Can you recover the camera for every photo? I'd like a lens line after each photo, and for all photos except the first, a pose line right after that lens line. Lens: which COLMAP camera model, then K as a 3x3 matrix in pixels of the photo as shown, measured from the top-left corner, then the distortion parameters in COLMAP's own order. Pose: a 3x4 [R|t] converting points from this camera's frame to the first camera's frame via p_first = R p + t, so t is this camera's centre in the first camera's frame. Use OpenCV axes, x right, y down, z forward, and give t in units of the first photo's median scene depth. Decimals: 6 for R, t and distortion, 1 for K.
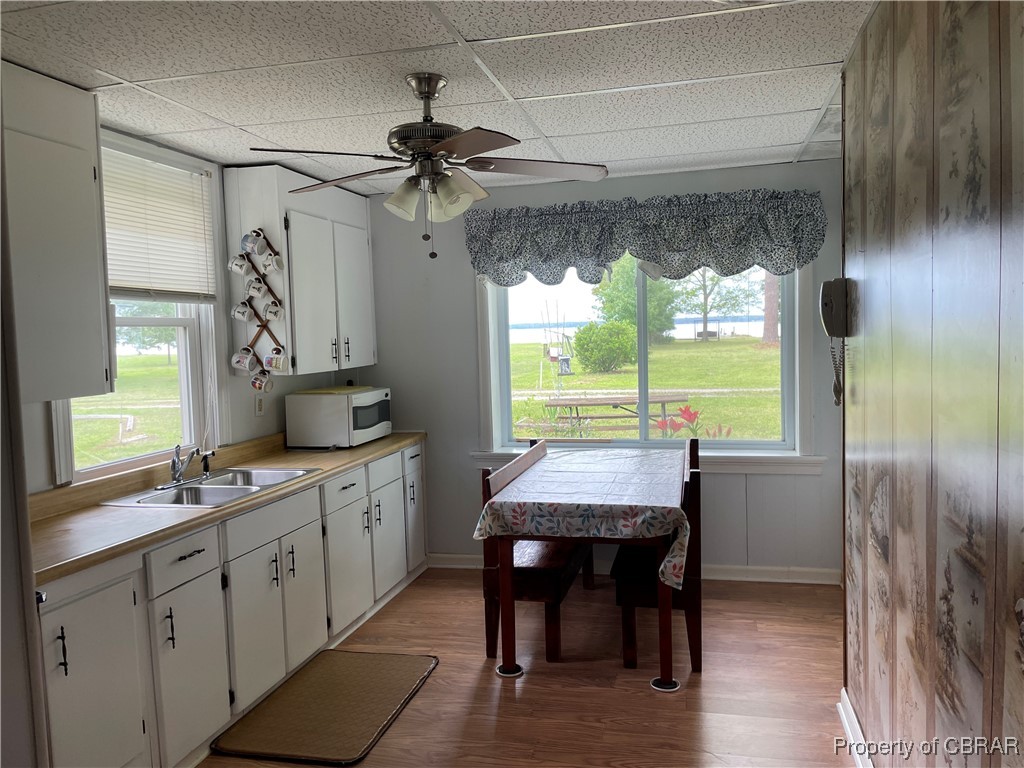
lens RADIAL K [[775.9, 0, 518.6], [0, 775.9, 381.0], [0, 0, 1]] dist [0.110106, -0.149126]
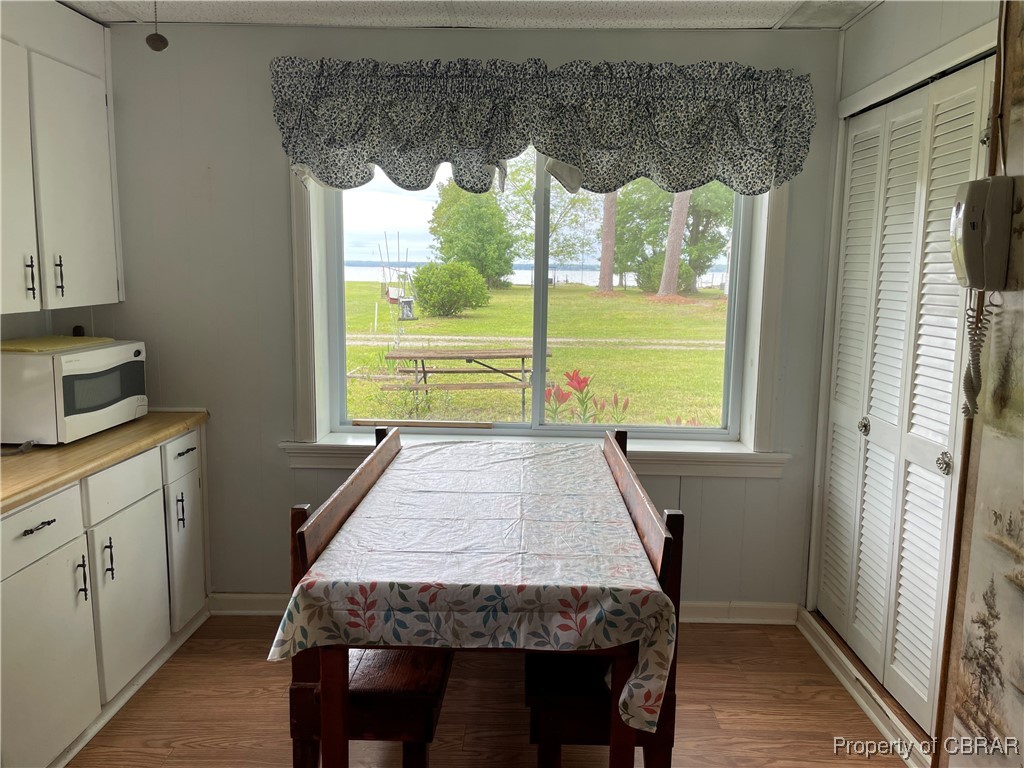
lens RADIAL K [[775.9, 0, 518.6], [0, 775.9, 381.0], [0, 0, 1]] dist [0.110106, -0.149126]
pose [[0.976910, 0.015094, 0.213118, -0.008086], [-0.030753, 0.997048, 0.070354, -0.014294], [-0.211427, -0.075283, 0.974490, 0.348949]]
